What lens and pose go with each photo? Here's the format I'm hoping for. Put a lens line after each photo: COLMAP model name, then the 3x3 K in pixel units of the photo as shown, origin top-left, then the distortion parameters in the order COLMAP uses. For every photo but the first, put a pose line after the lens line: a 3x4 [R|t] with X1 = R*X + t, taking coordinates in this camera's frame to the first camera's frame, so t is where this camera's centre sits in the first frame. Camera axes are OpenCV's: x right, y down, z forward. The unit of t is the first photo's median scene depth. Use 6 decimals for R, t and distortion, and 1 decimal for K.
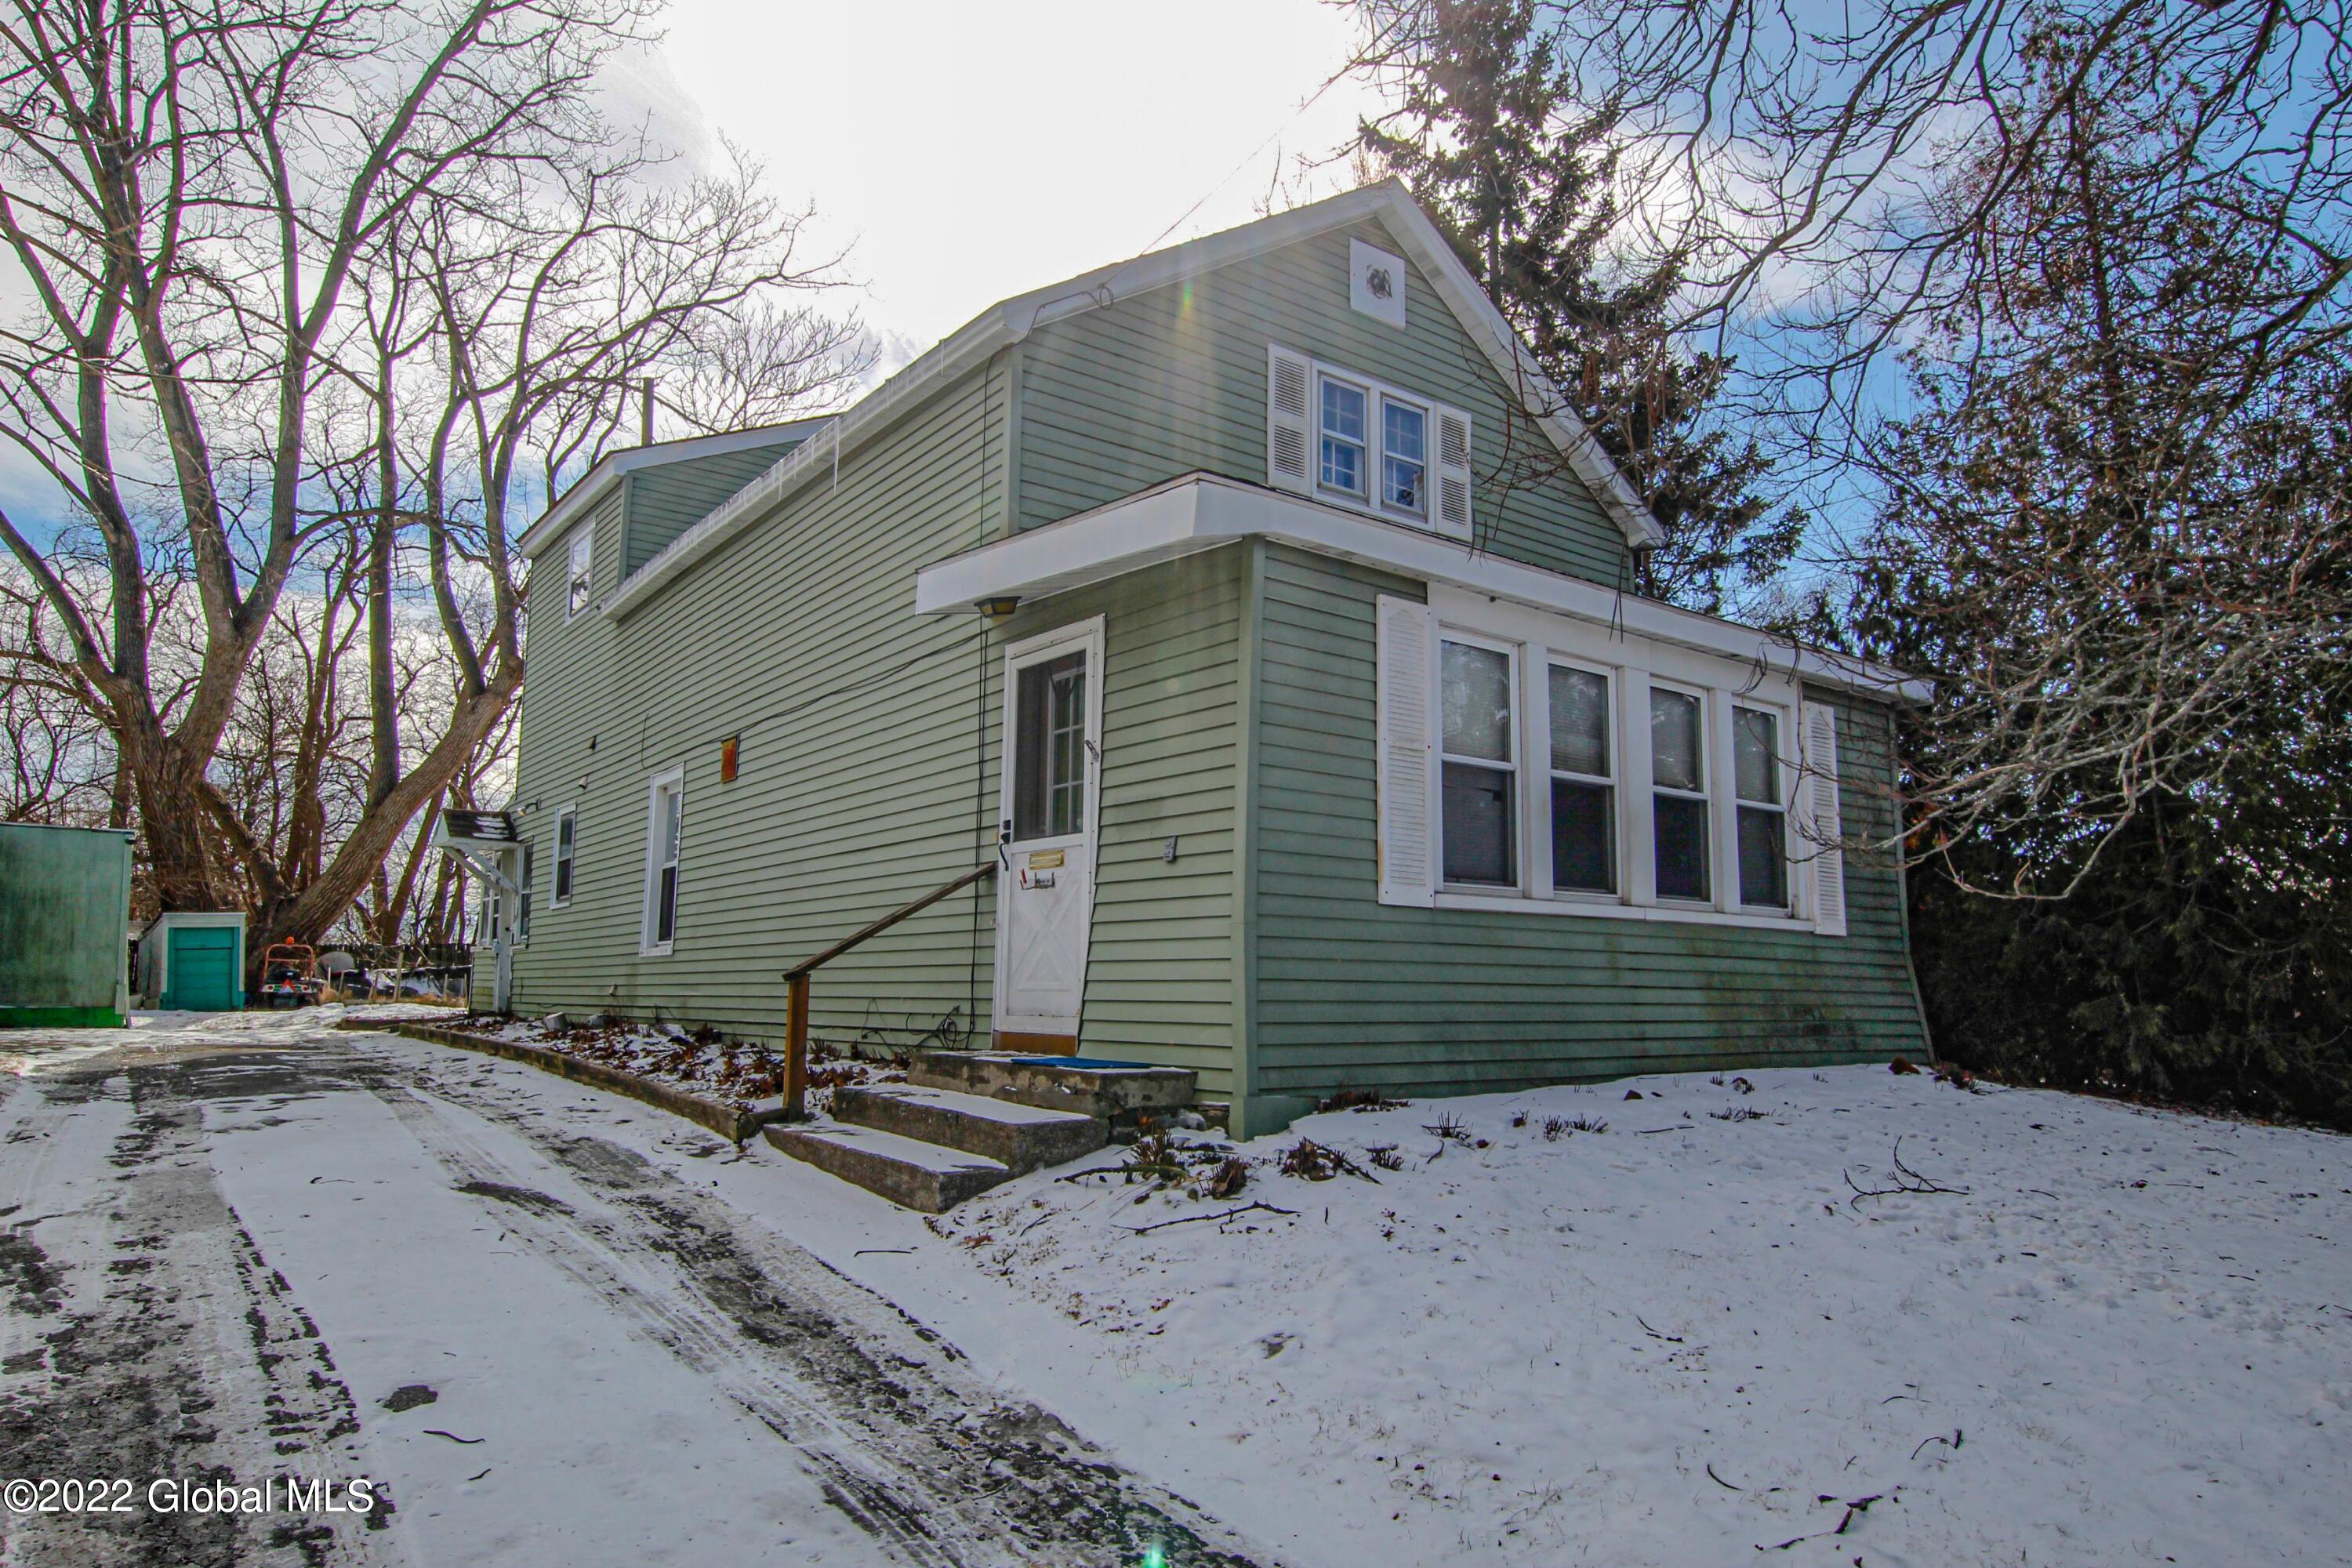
lens RADIAL K [[1483.9, 0, 1171.5], [0, 1483.9, 811.2], [0, 0, 1]] dist [-0.009991, -0.000807]
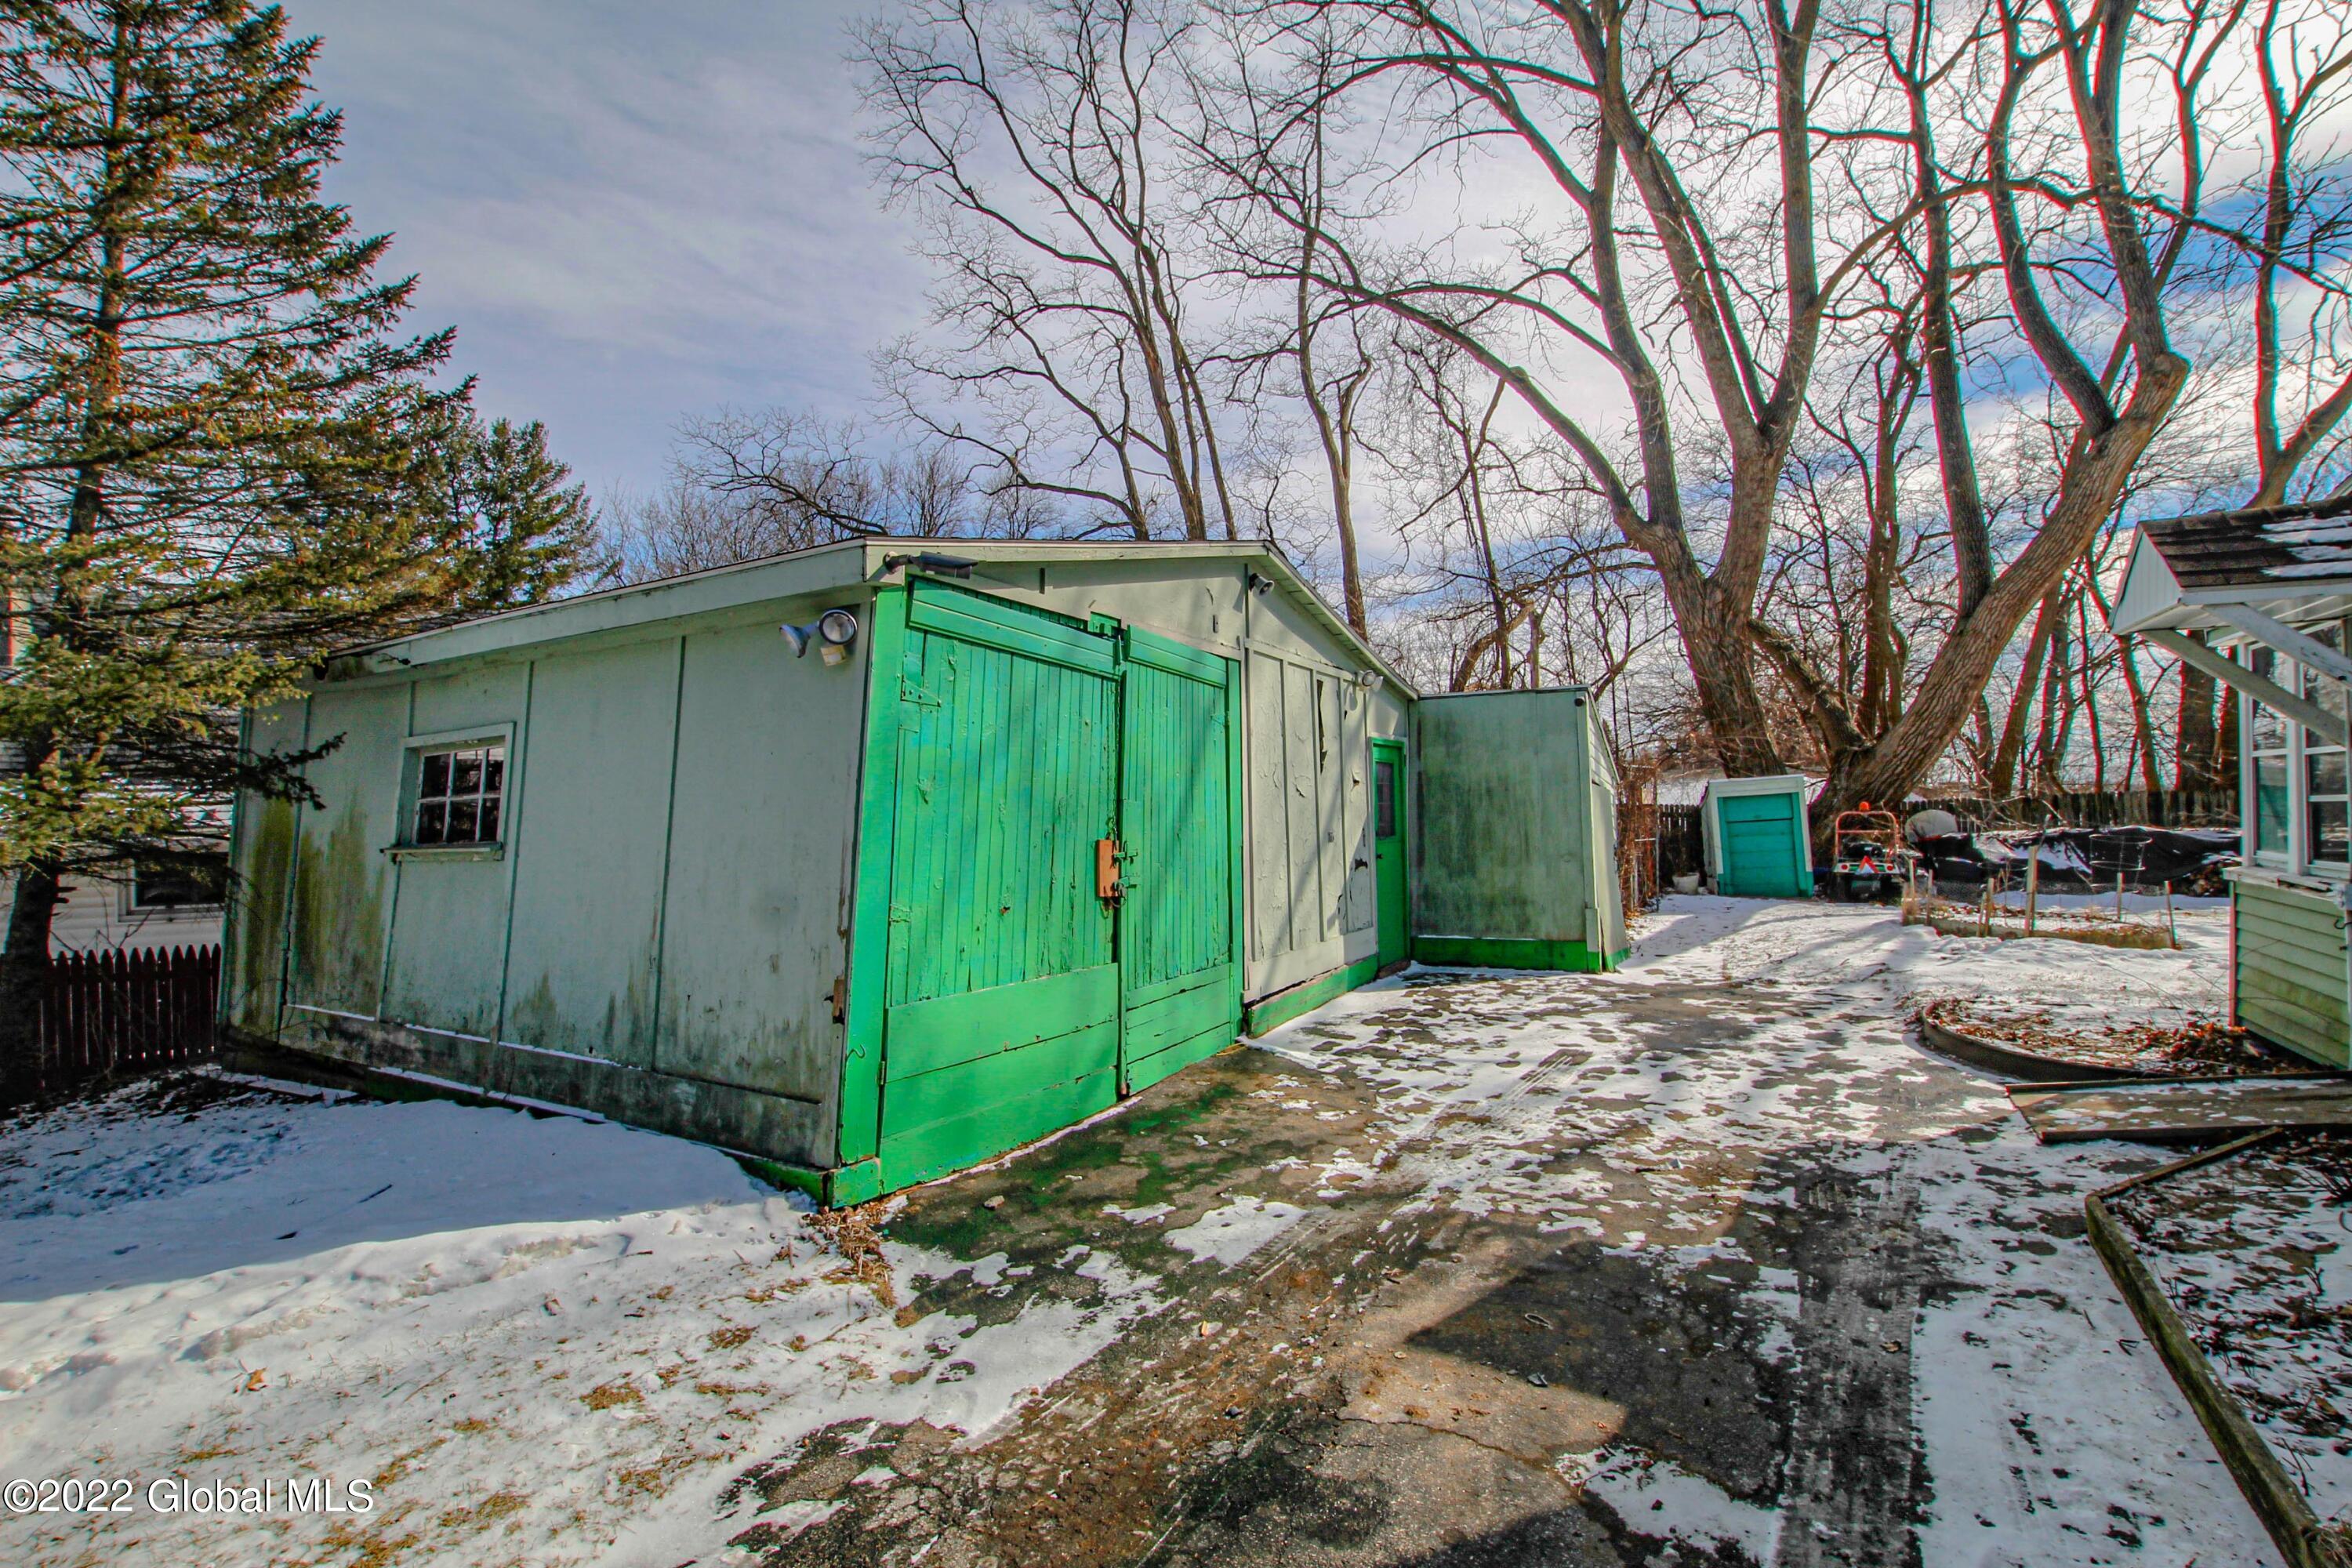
lens RADIAL K [[1098.7, 0, 1173.8], [0, 1098.7, 807.3], [0, 0, 1]] dist [-0.037687, 0.005782]
pose [[0.419042, -0.017011, -0.907807, -0.601051], [0.131832, 0.990369, 0.042295, 0.041751], [0.898345, -0.137402, 0.417249, 1.132759]]
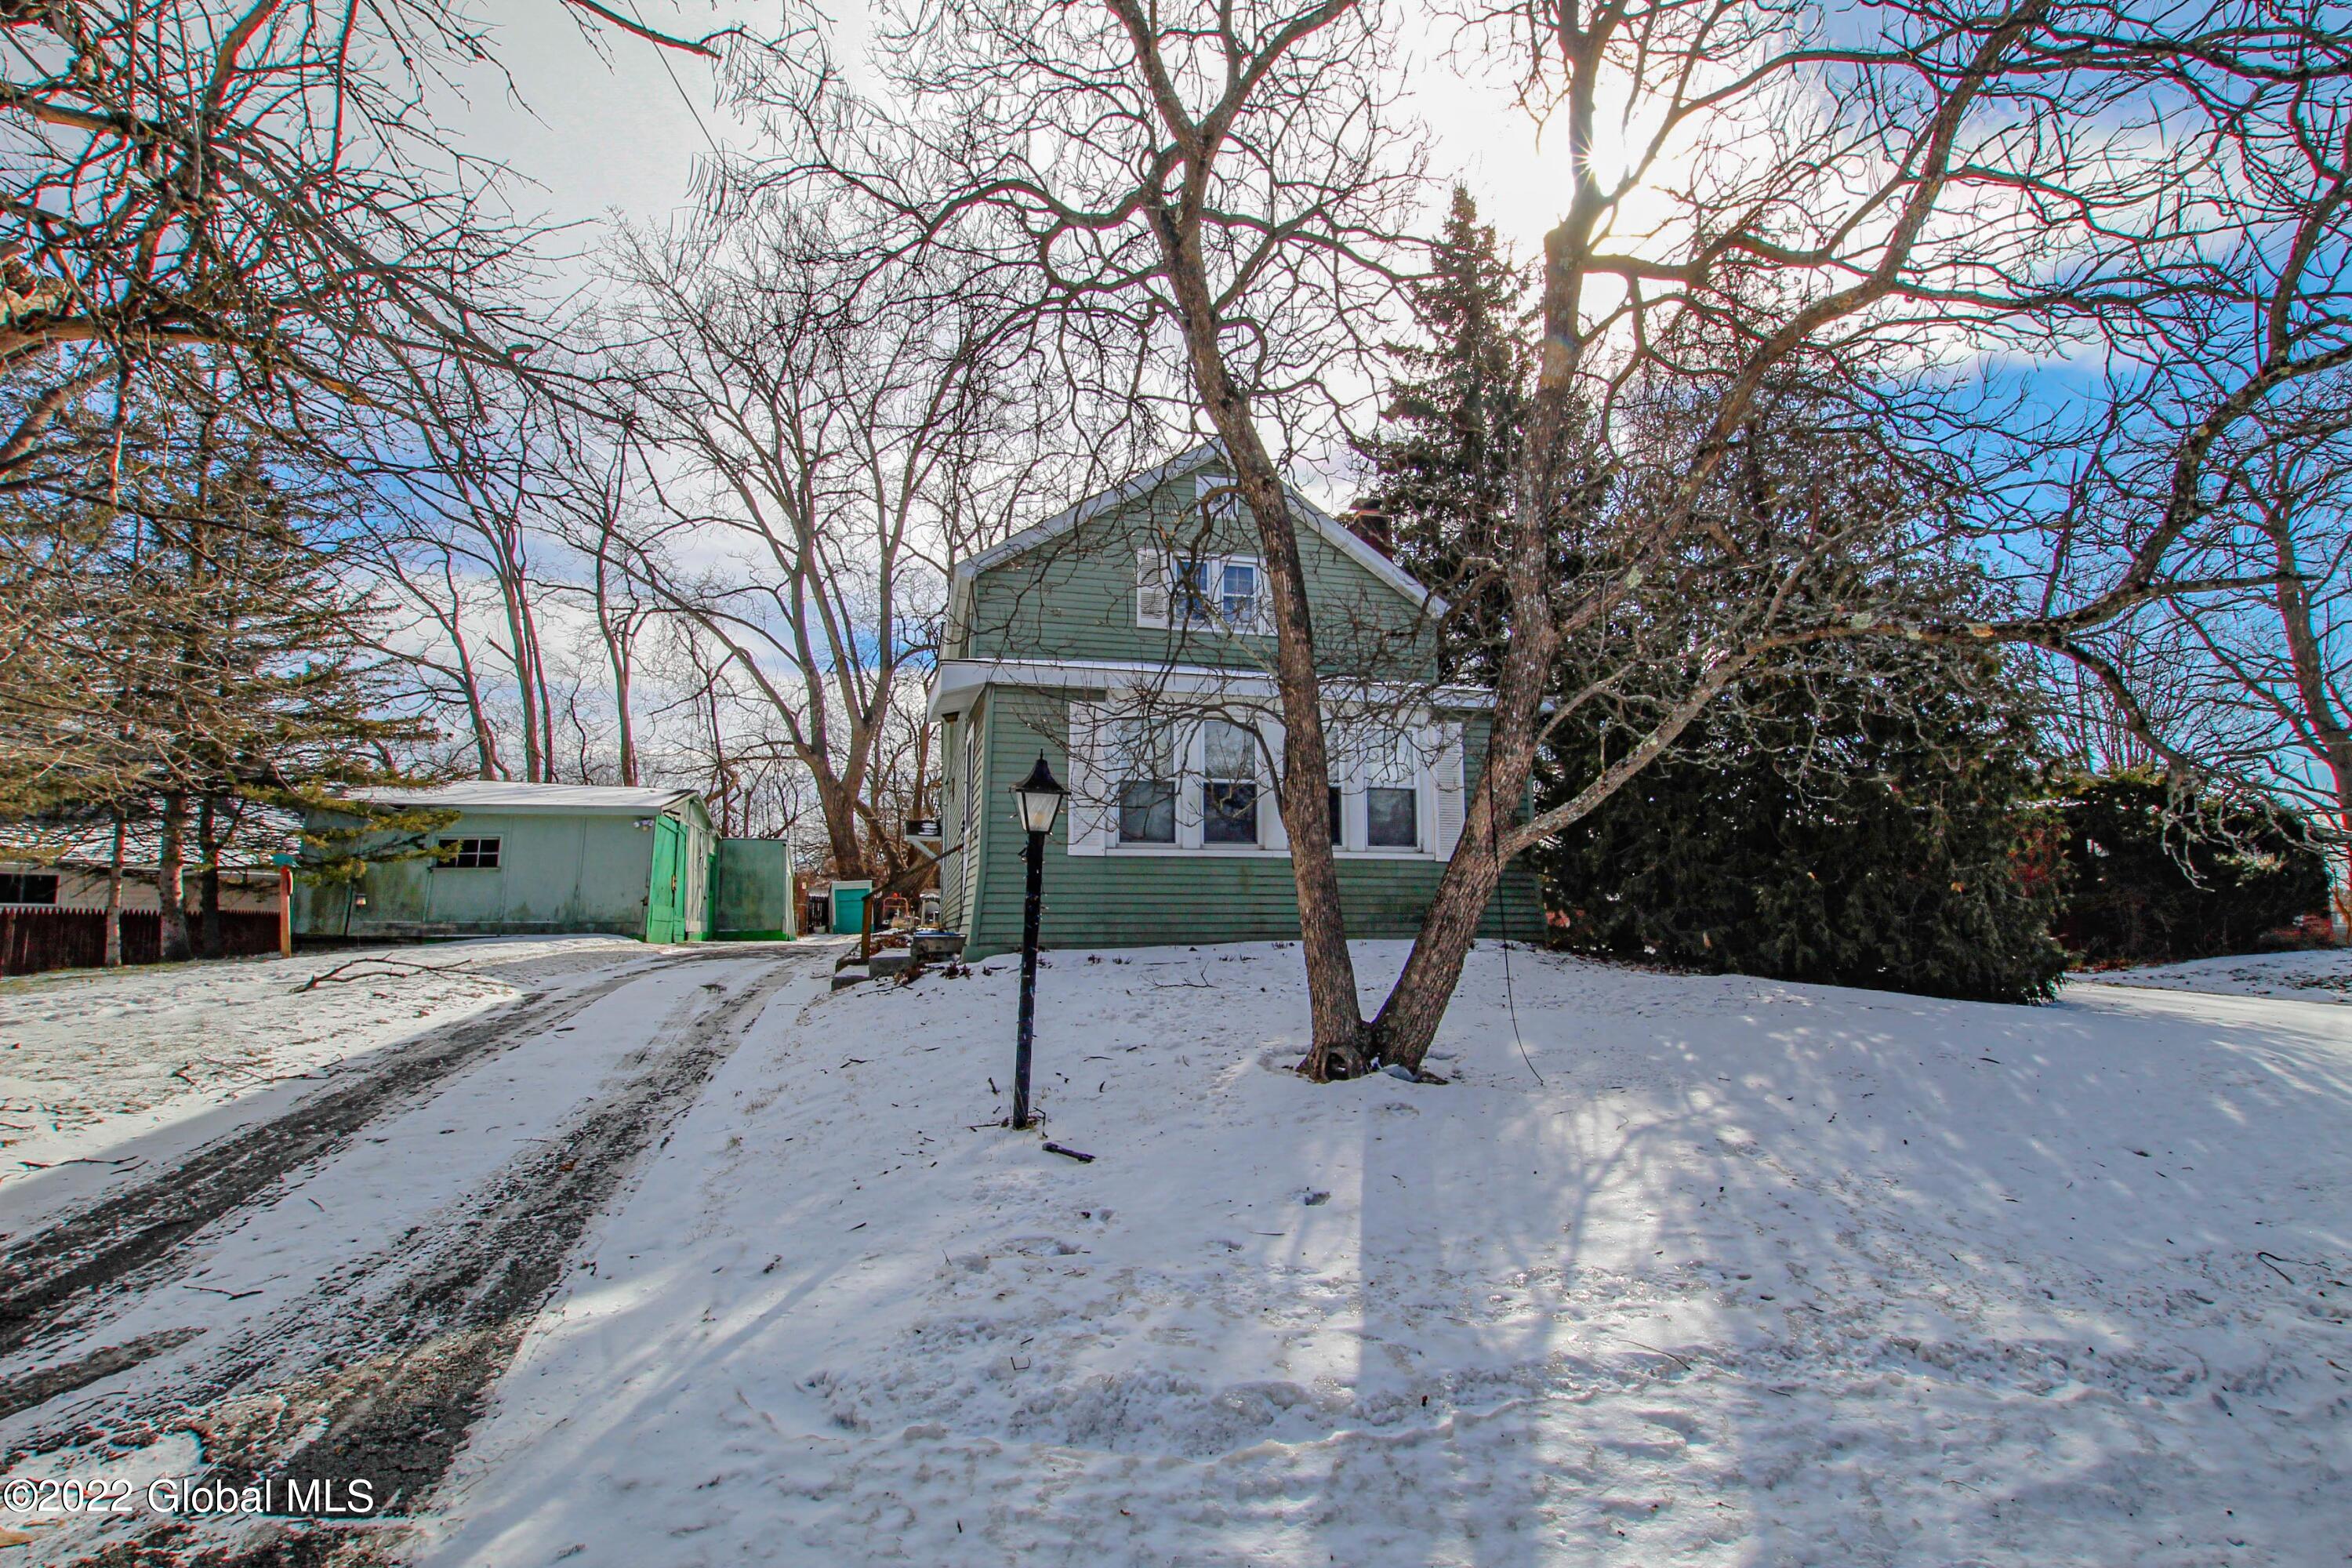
lens RADIAL K [[1098.7, 0, 1173.8], [0, 1098.7, 807.3], [0, 0, 1]] dist [-0.037687, 0.005782]
pose [[0.920886, -0.055515, -0.385858, 0.587807], [0.060549, 0.998165, 0.000897, 0.002906], [0.385100, -0.024189, 0.922558, -0.223854]]
